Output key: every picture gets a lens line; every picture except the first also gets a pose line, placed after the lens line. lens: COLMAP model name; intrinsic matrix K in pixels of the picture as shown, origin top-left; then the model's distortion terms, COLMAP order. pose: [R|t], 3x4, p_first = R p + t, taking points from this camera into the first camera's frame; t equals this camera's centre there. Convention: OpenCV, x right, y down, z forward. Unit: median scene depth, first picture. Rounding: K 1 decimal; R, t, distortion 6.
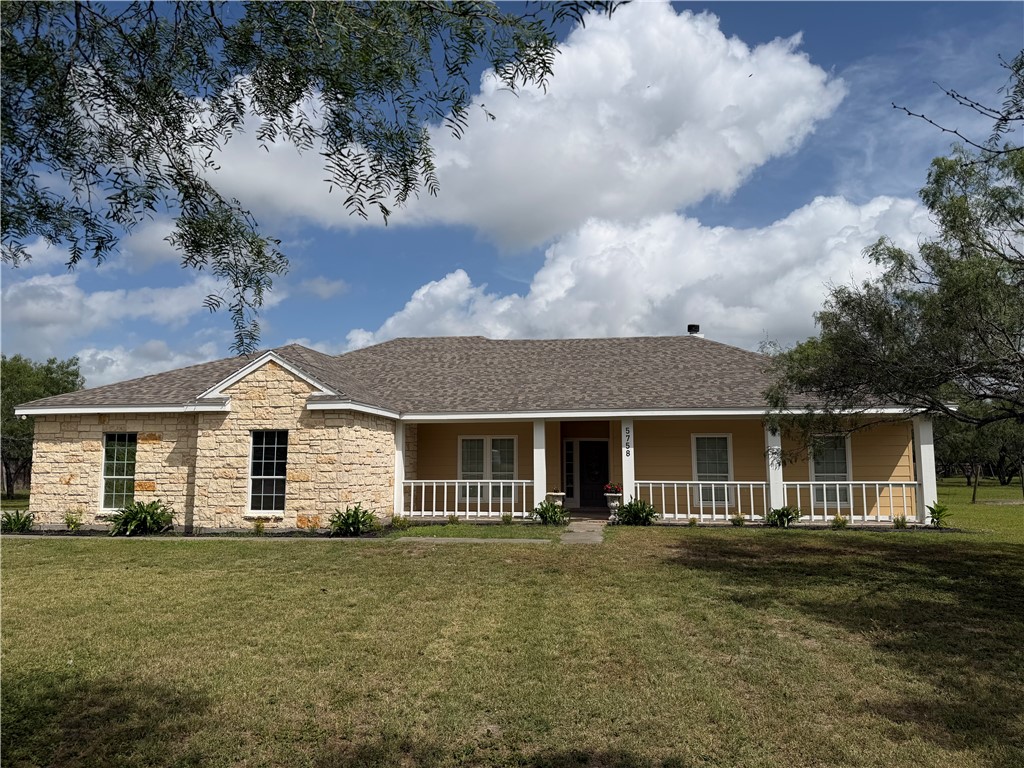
lens RADIAL K [[715.2, 0, 504.5], [0, 715.2, 383.4], [0, 0, 1]] dist [0.000109, -0.004896]
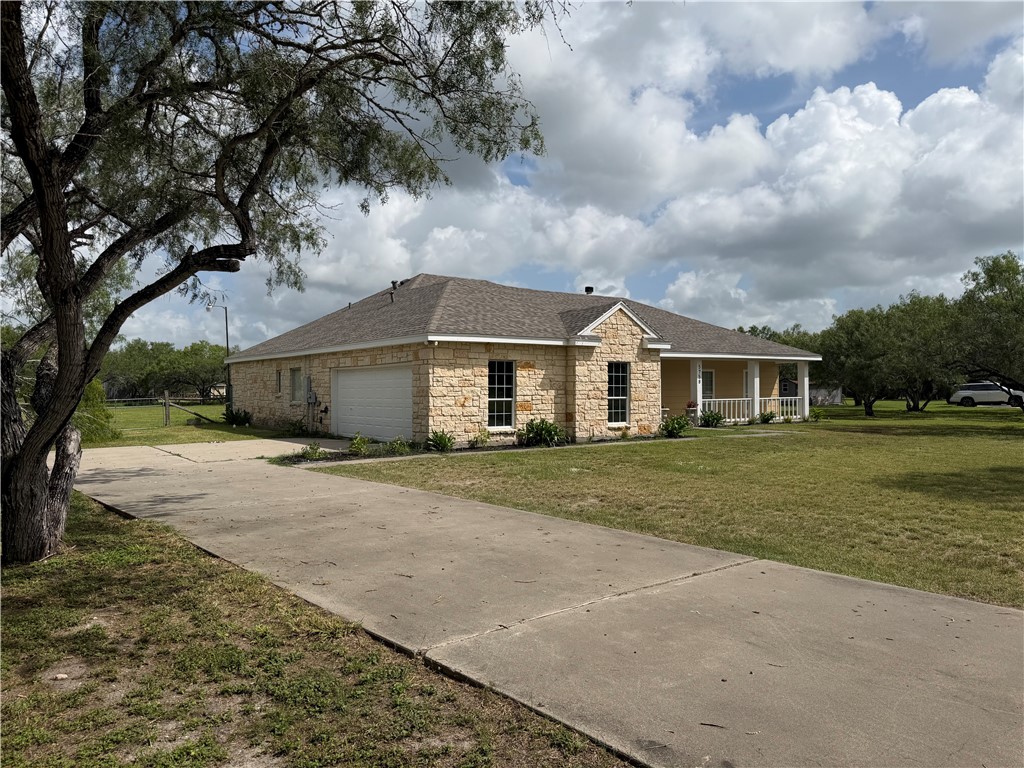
lens RADIAL K [[734.3, 0, 515.5], [0, 734.3, 389.5], [0, 0, 1]] dist [0.129134, -0.183374]
pose [[0.720470, -0.001660, 0.693484, -1.342488], [-0.073608, 0.994165, 0.078852, 0.021489], [-0.689569, -0.107856, 0.716144, 0.147421]]
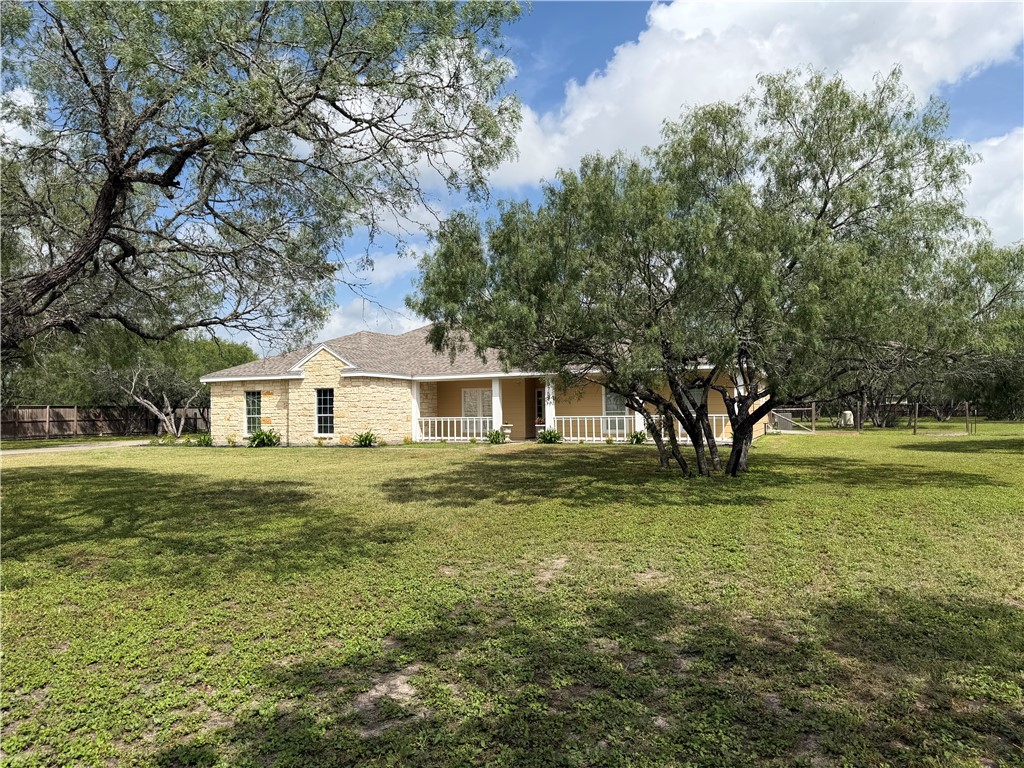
lens RADIAL K [[734.3, 0, 515.5], [0, 734.3, 389.5], [0, 0, 1]] dist [0.129134, -0.183374]
pose [[0.964070, -0.016190, -0.265155, 0.580585], [0.038825, 0.996010, 0.080349, -0.057689], [0.262796, -0.087756, 0.960852, -0.599706]]
